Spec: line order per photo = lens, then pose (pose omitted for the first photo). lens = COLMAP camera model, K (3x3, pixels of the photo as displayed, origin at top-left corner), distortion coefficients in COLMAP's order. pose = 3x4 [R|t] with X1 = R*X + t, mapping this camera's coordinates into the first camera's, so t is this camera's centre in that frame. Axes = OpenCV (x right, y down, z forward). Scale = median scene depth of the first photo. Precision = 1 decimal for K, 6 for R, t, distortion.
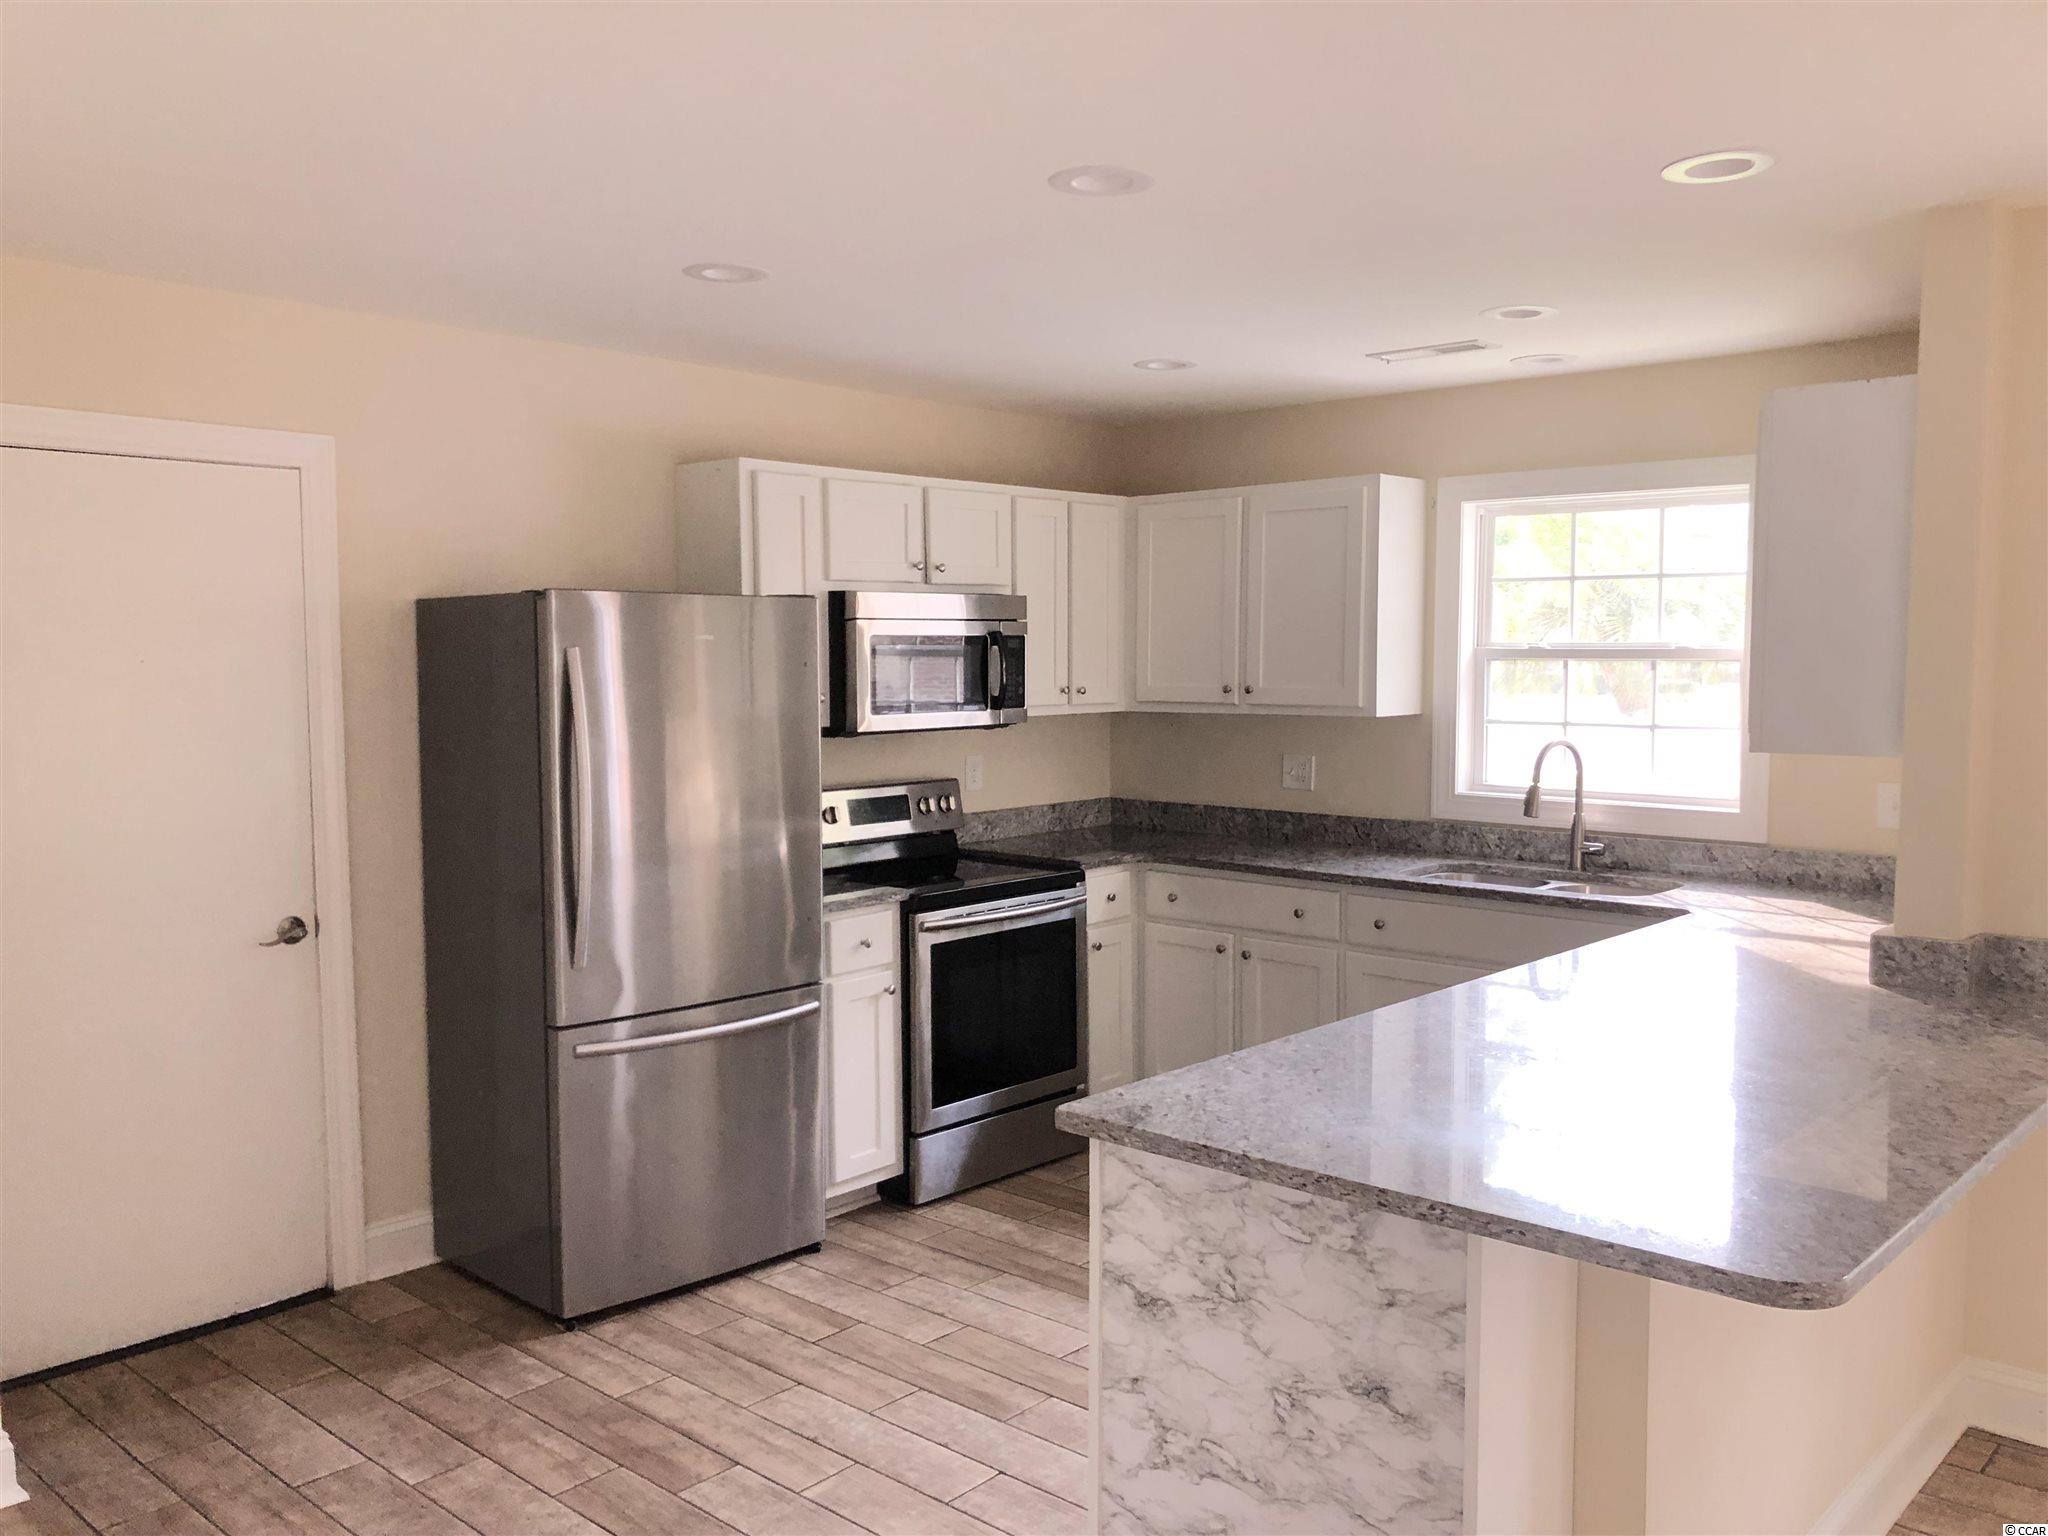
lens RADIAL K [[1666.9, 0, 1031.4], [0, 1666.9, 770.6], [0, 0, 1]] dist [0.038620, -0.041532]
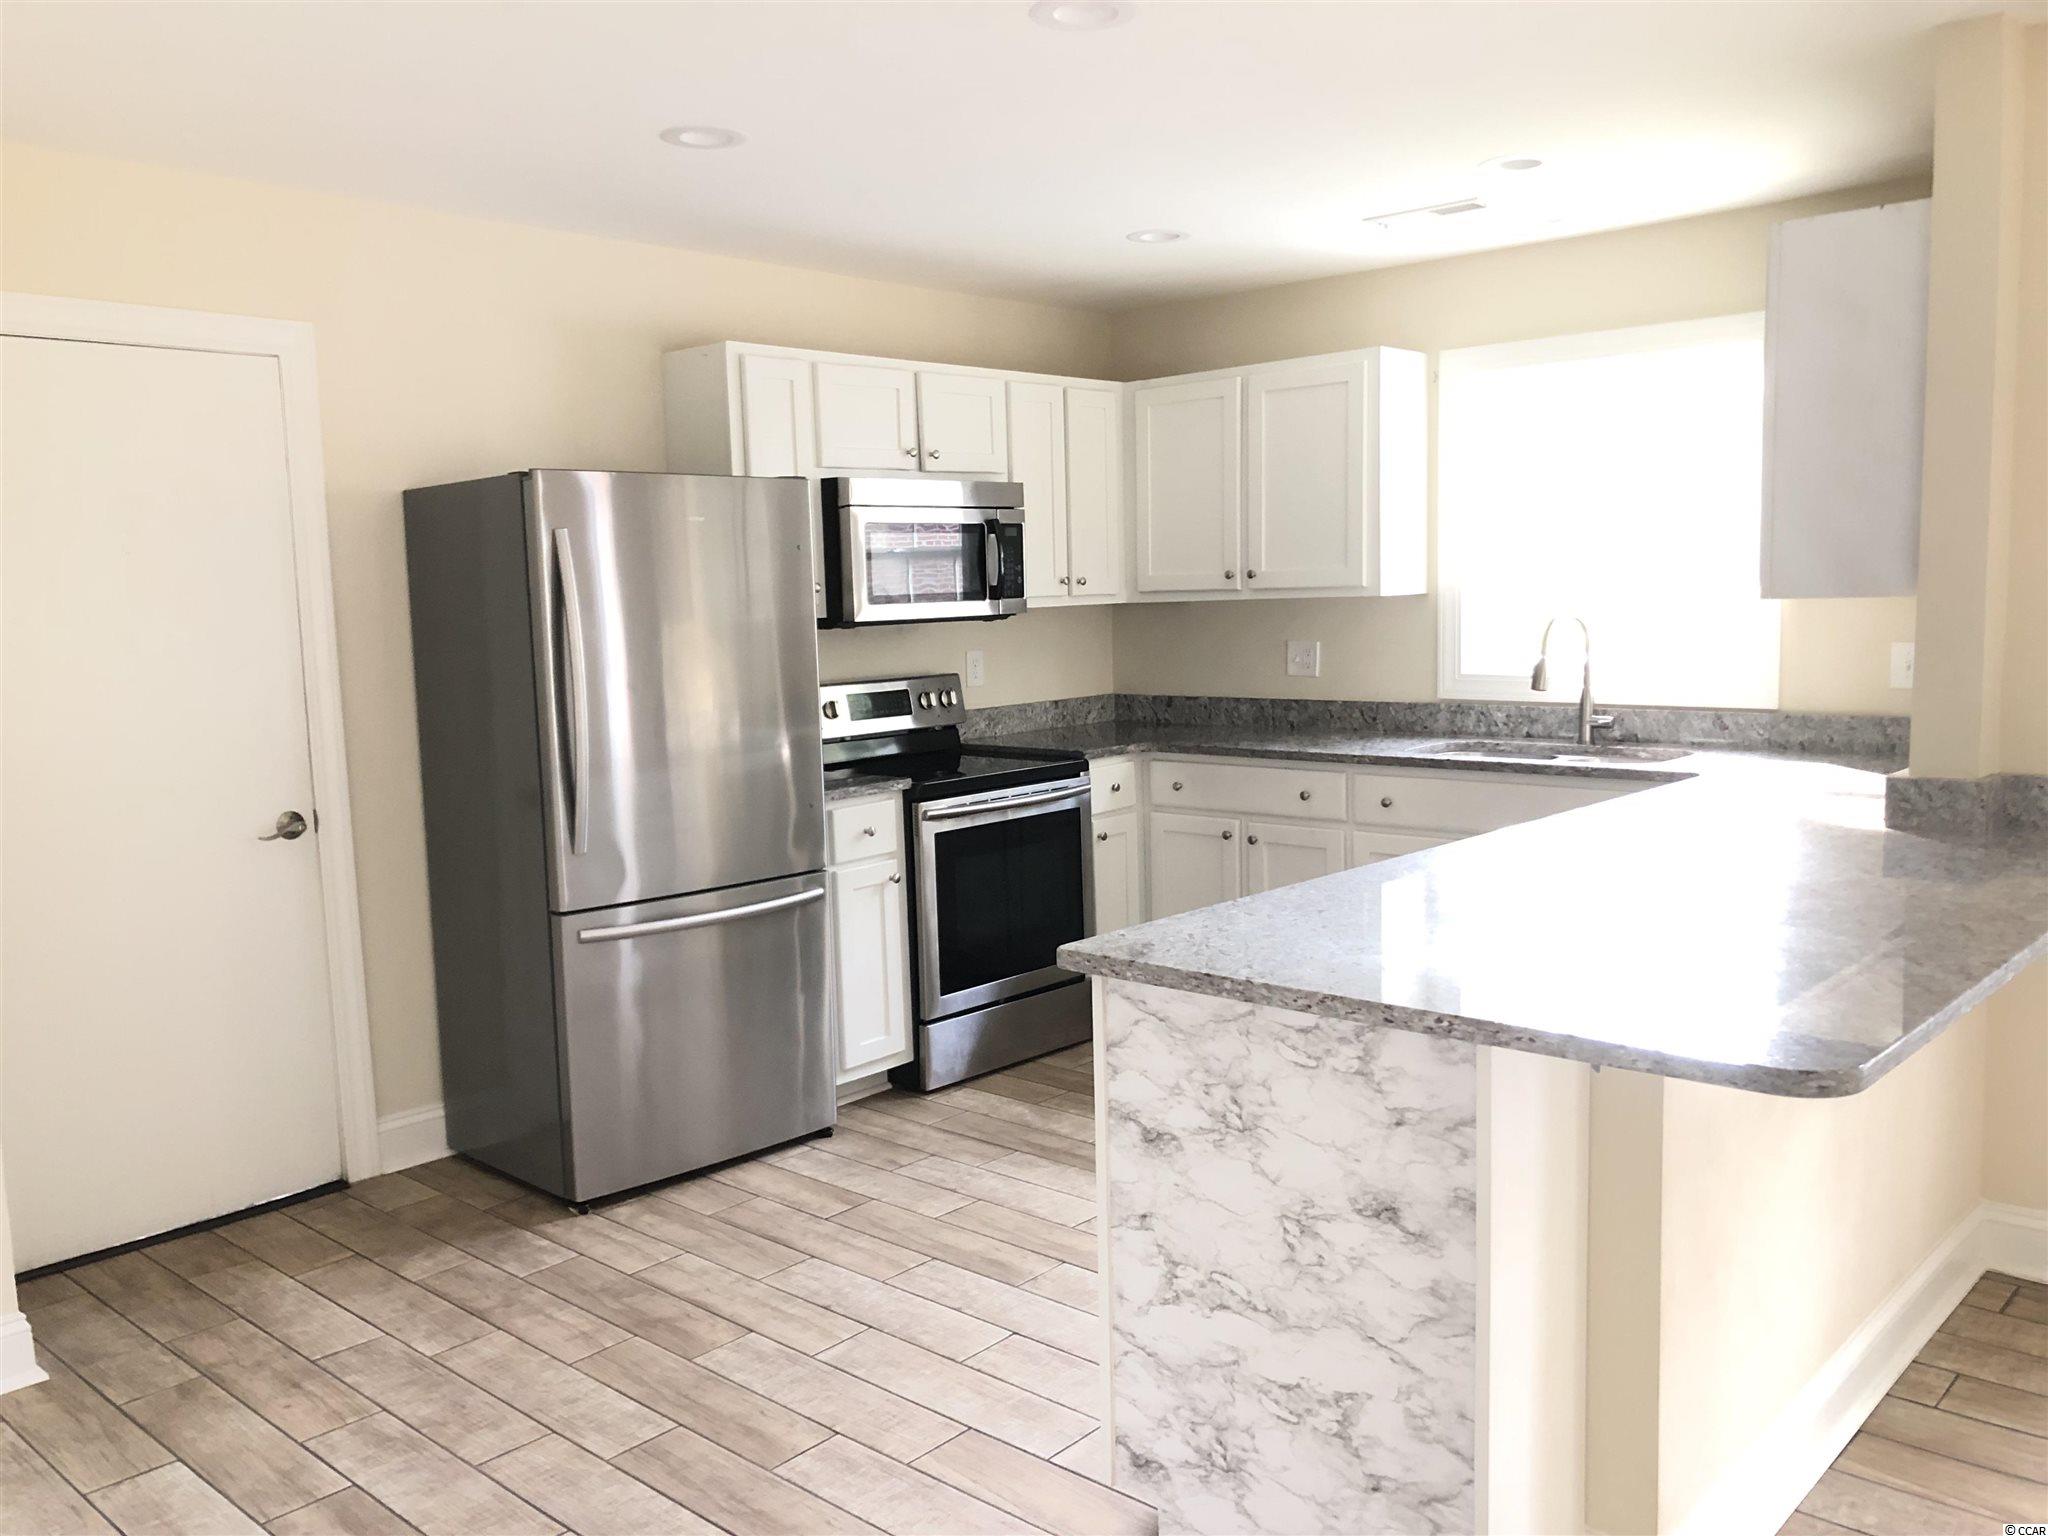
lens RADIAL K [[1665.9, 0, 1024.0], [0, 1665.9, 768.0], [0, 0, 1]] dist [0.039852, -0.043965]
pose [[0.999650, -0.024523, -0.009968, 0.004651], [0.024878, 0.999000, 0.037150, 0.036711], [0.009047, -0.037385, 0.999260, 0.011436]]
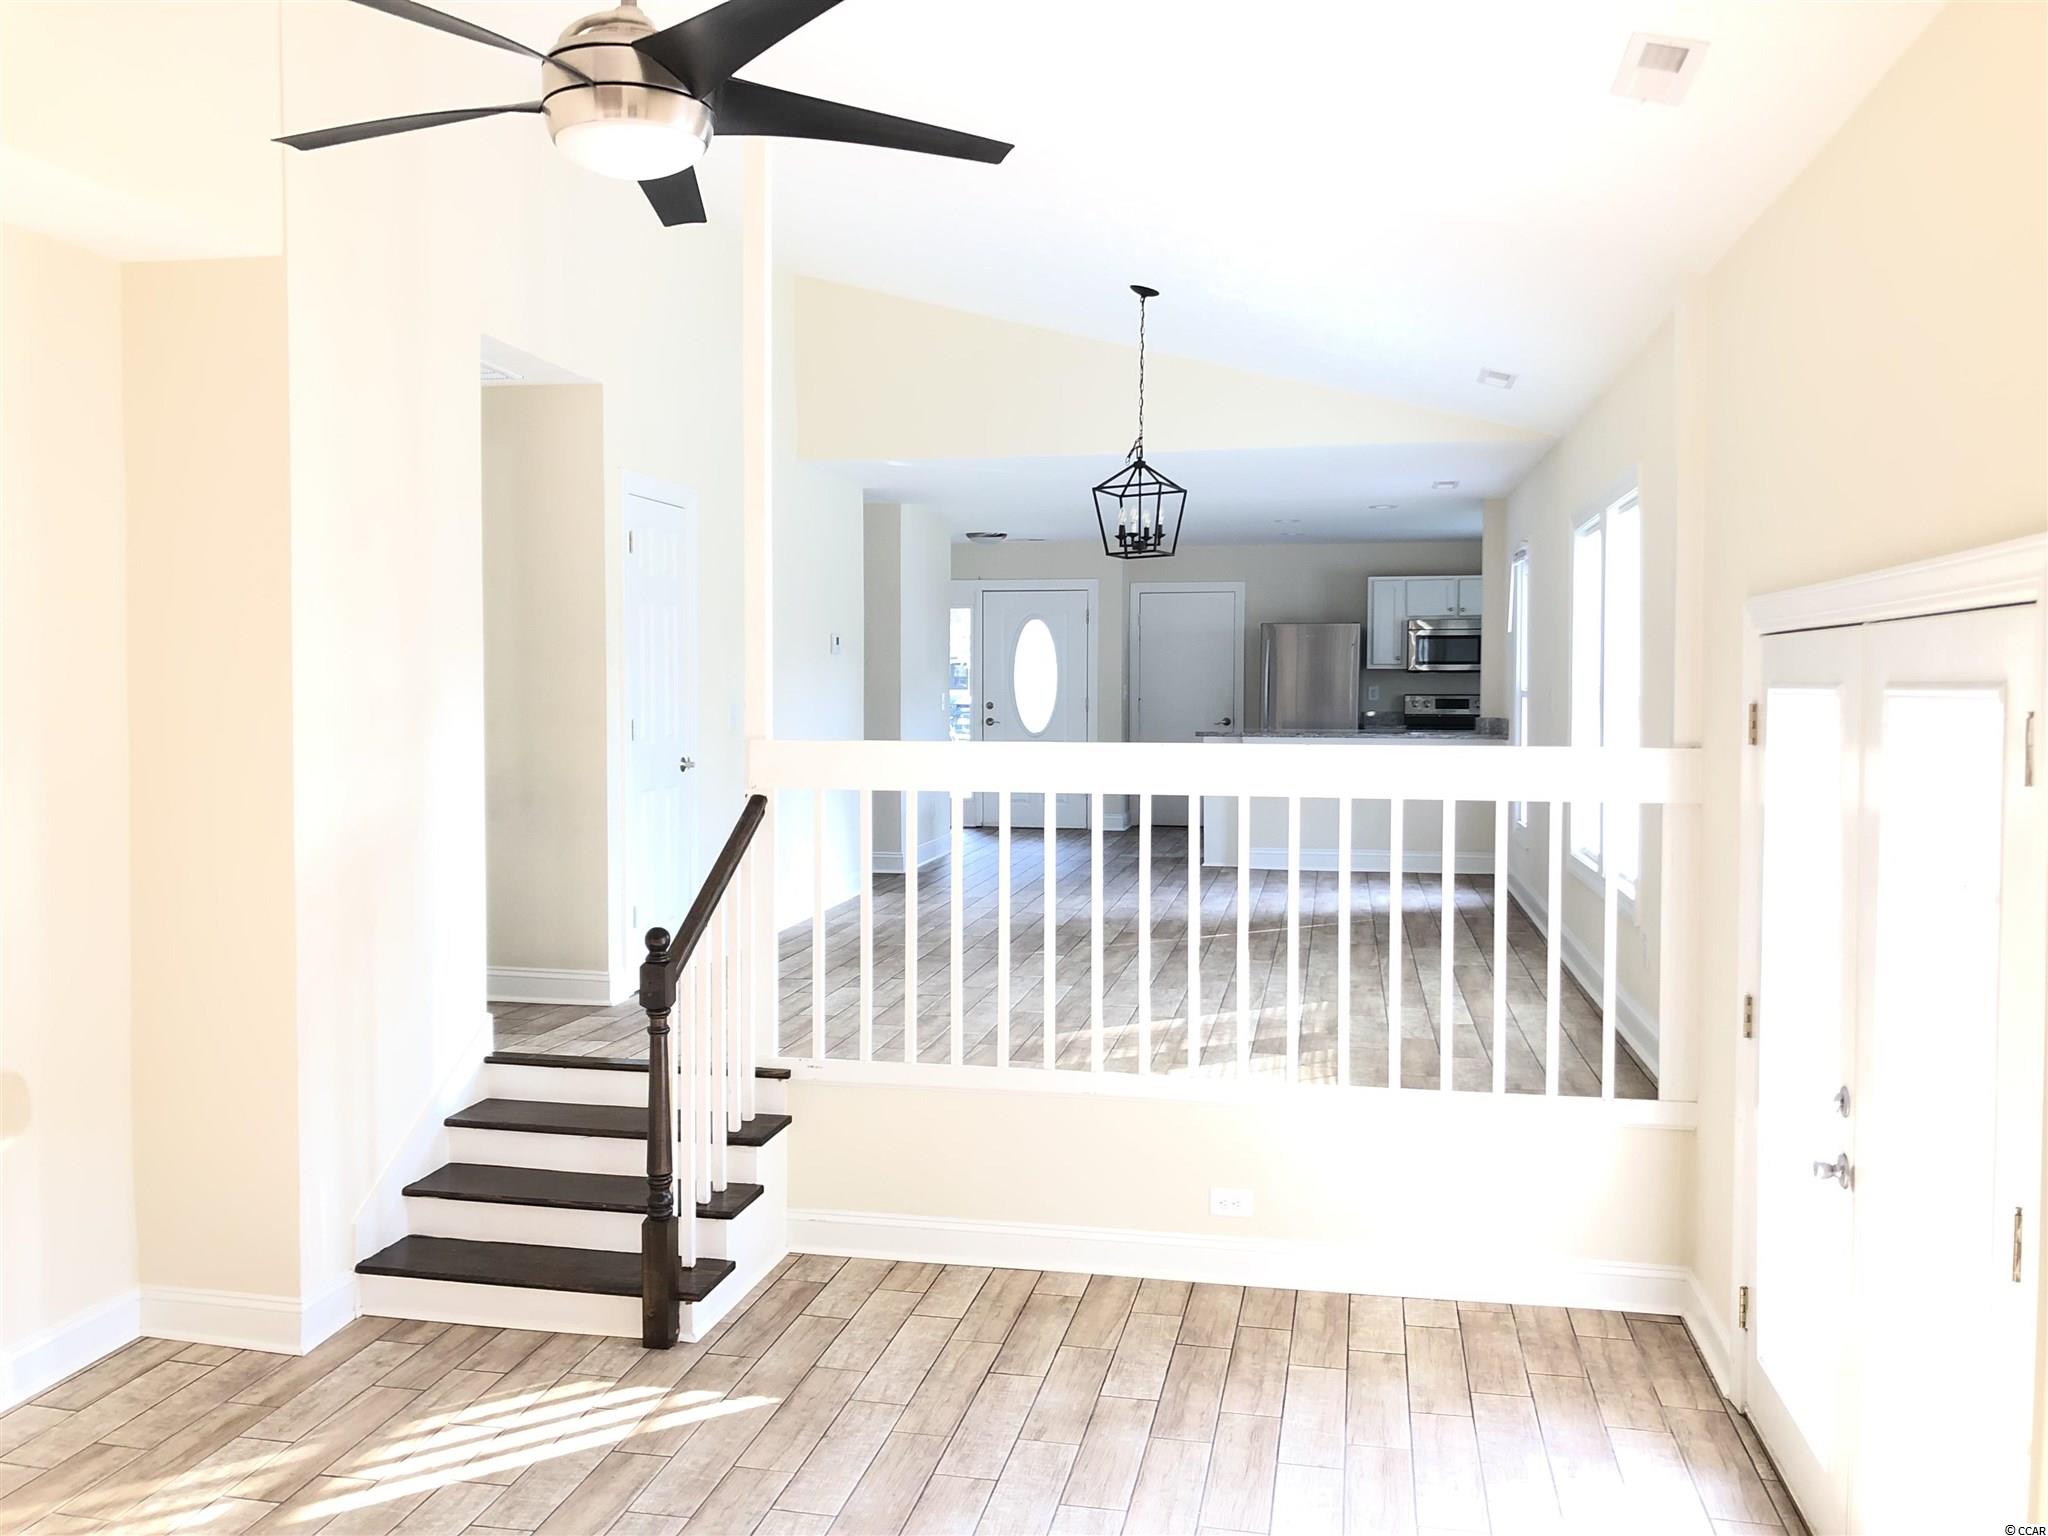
lens RADIAL K [[1665.9, 0, 1024.0], [0, 1665.9, 768.0], [0, 0, 1]] dist [0.039852, -0.043965]
pose [[0.504540, 0.045798, -0.862173, 2.470346], [-0.069714, 0.997493, 0.012190, 0.186291], [0.860569, 0.053955, 0.506467, -1.191497]]
